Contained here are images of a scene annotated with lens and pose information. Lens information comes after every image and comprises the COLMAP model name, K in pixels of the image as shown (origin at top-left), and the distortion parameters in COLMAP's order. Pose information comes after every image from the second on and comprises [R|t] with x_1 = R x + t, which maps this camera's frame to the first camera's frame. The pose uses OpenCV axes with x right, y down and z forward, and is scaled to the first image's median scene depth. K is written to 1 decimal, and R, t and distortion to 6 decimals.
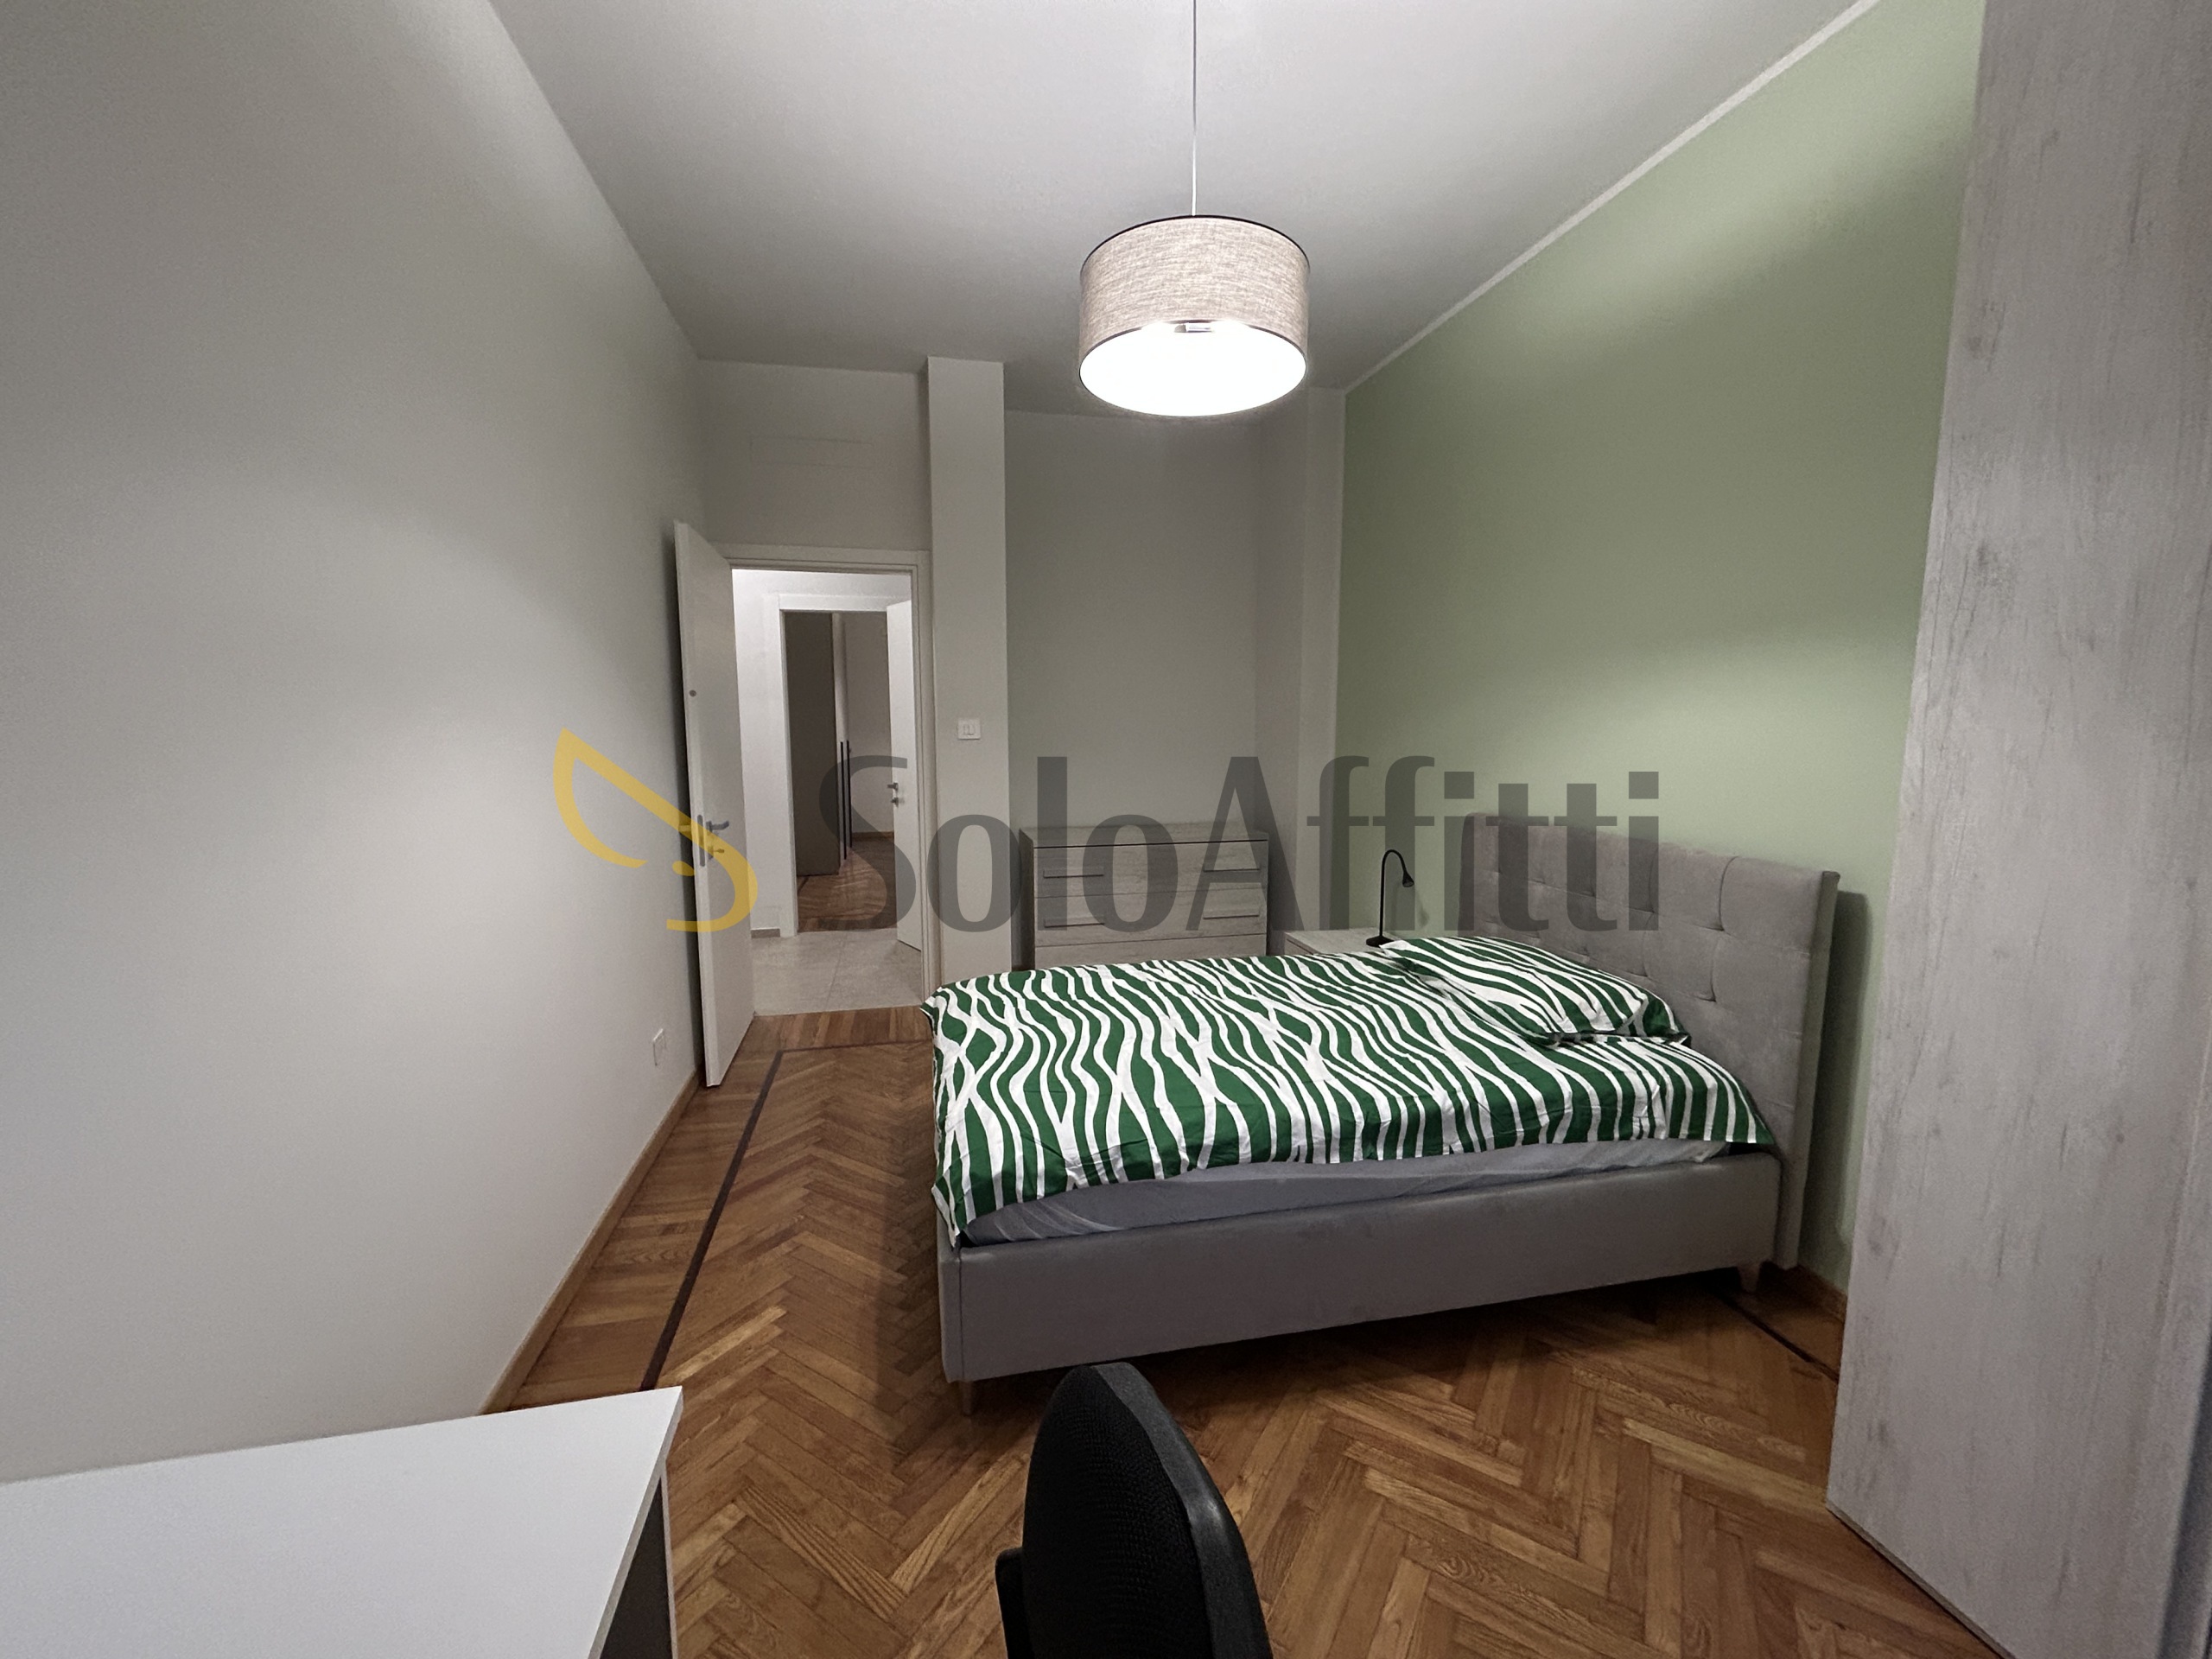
lens RADIAL K [[891.3, 0, 1104.2], [0, 891.3, 829.7], [0, 0, 1]] dist [-0.001739, 0.001368]
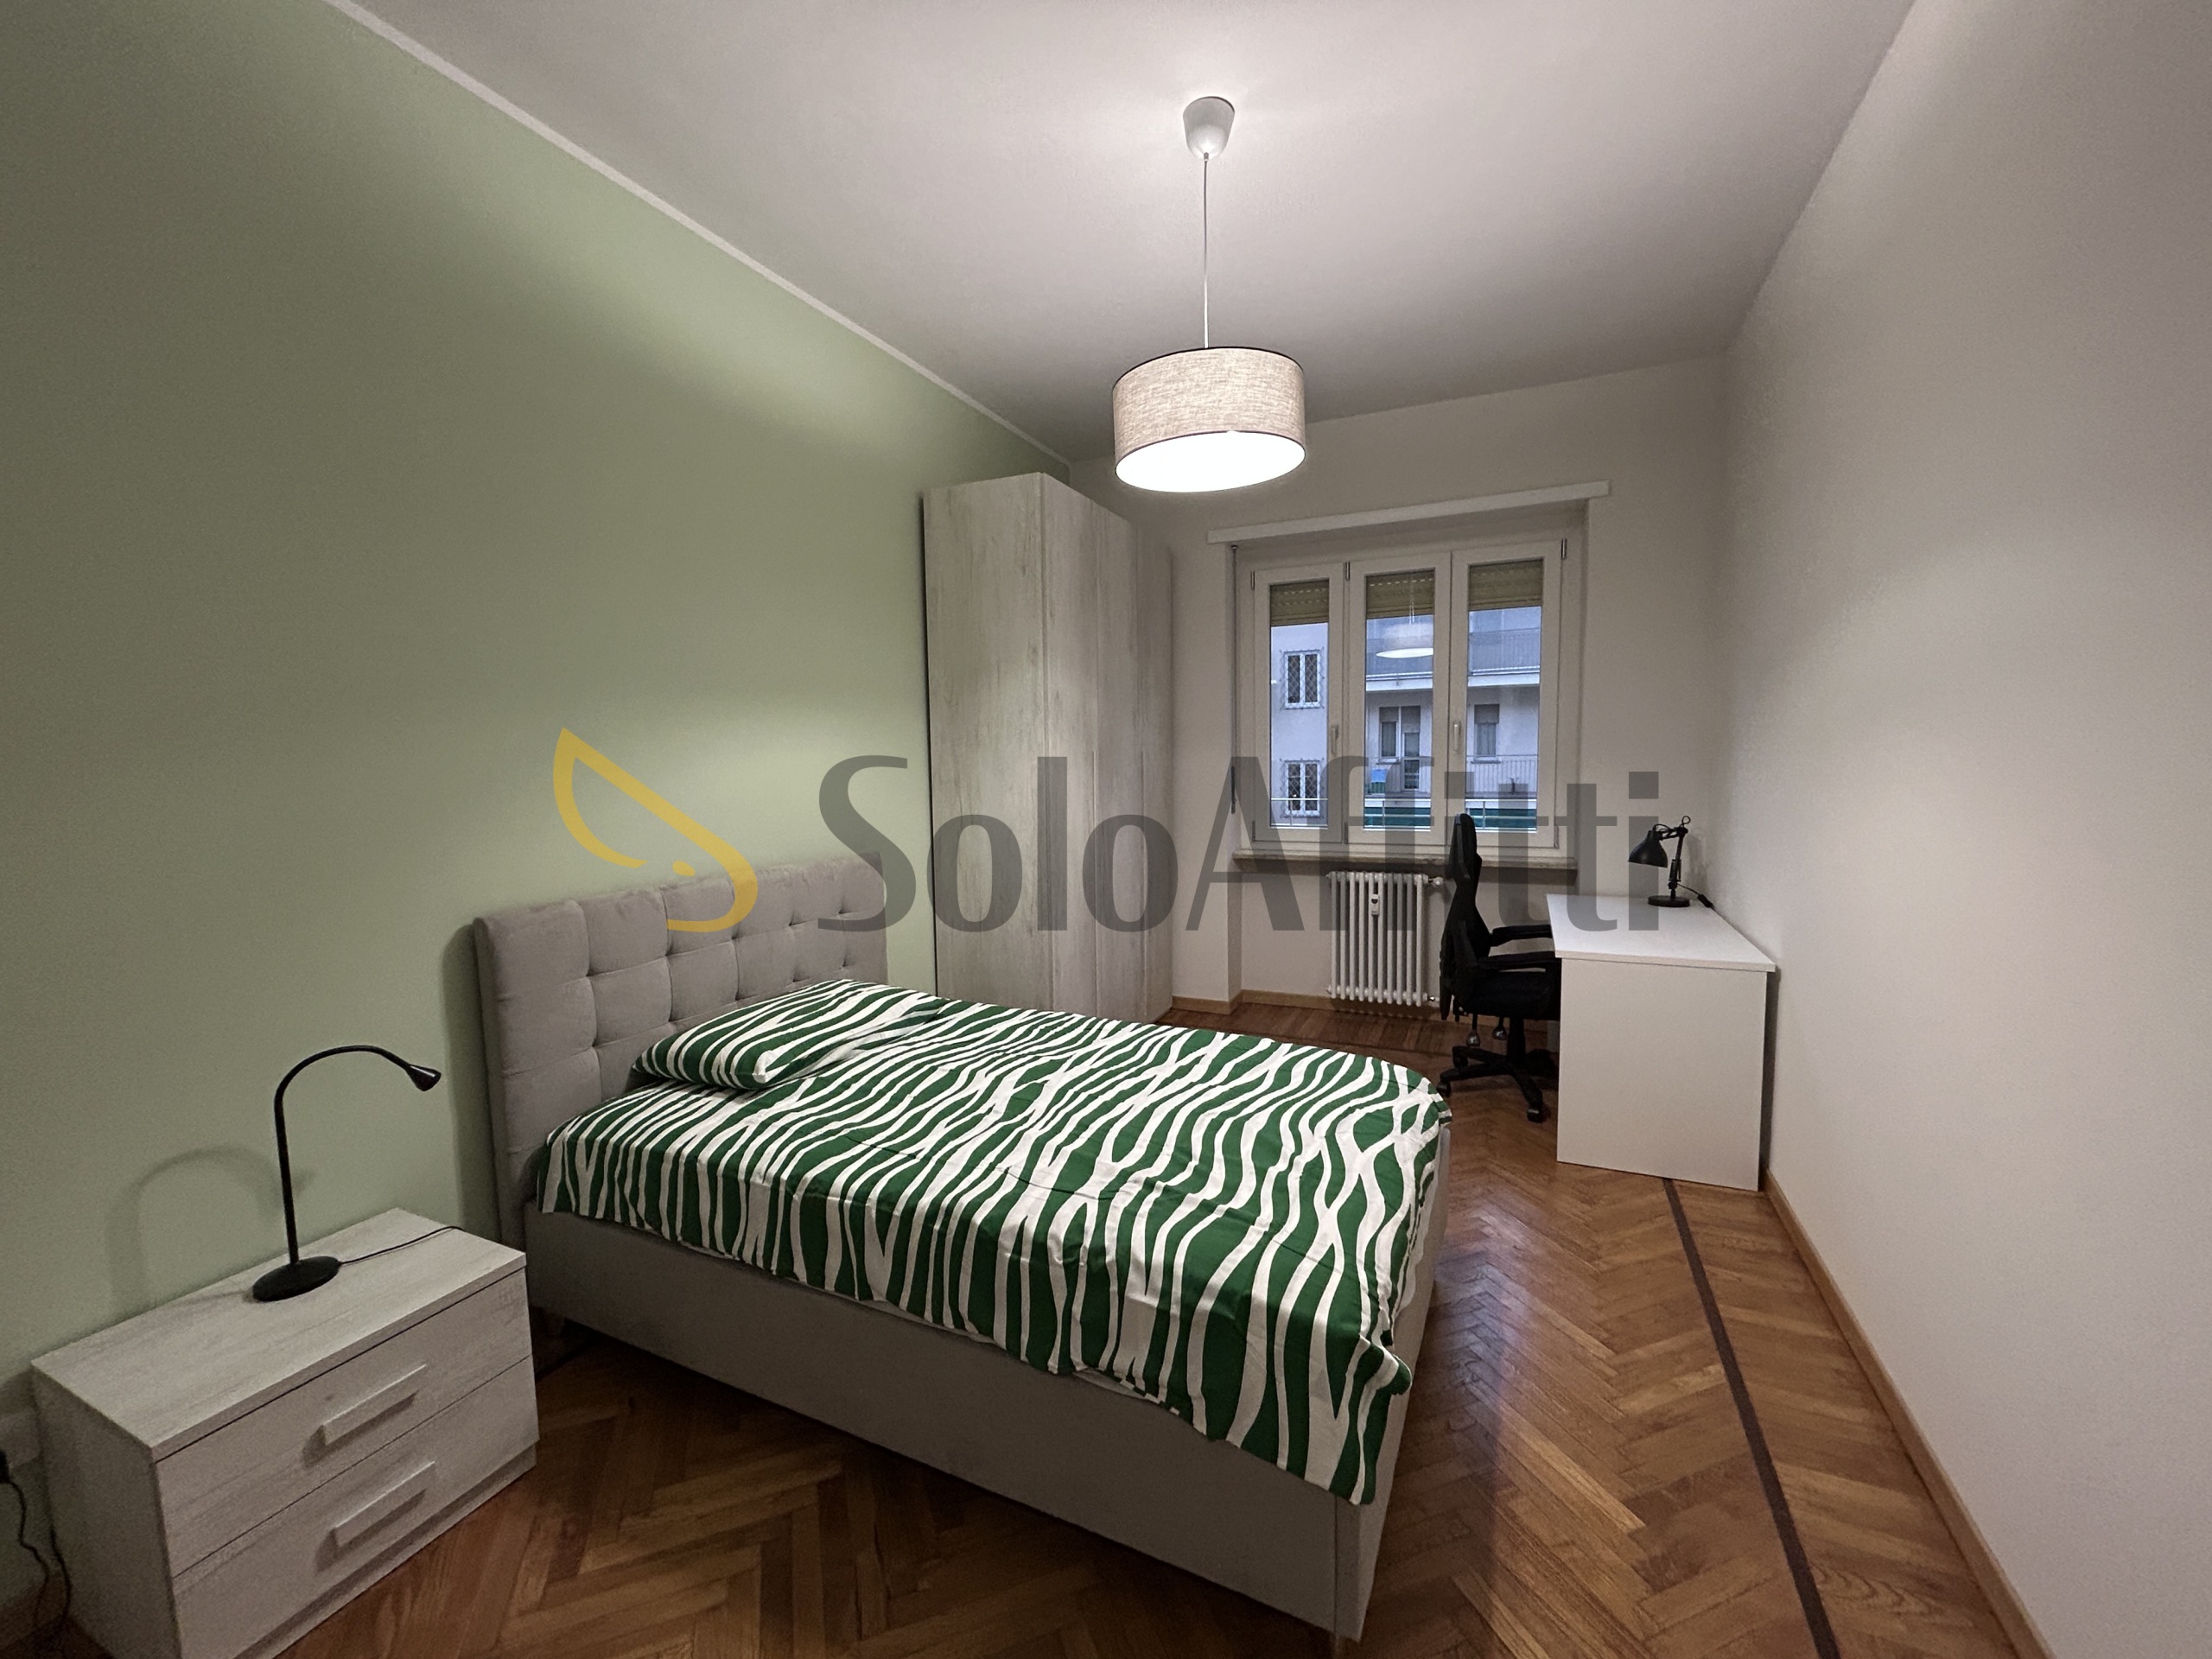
lens RADIAL K [[891.3, 0, 1099.3], [0, 891.3, 825.6], [0, 0, 1]] dist [-0.001739, 0.001368]
pose [[-0.796282, -0.032031, 0.604077, -0.409028], [0.094547, 0.979735, 0.176580, -0.204832], [-0.597492, 0.197721, -0.777117, 1.648613]]
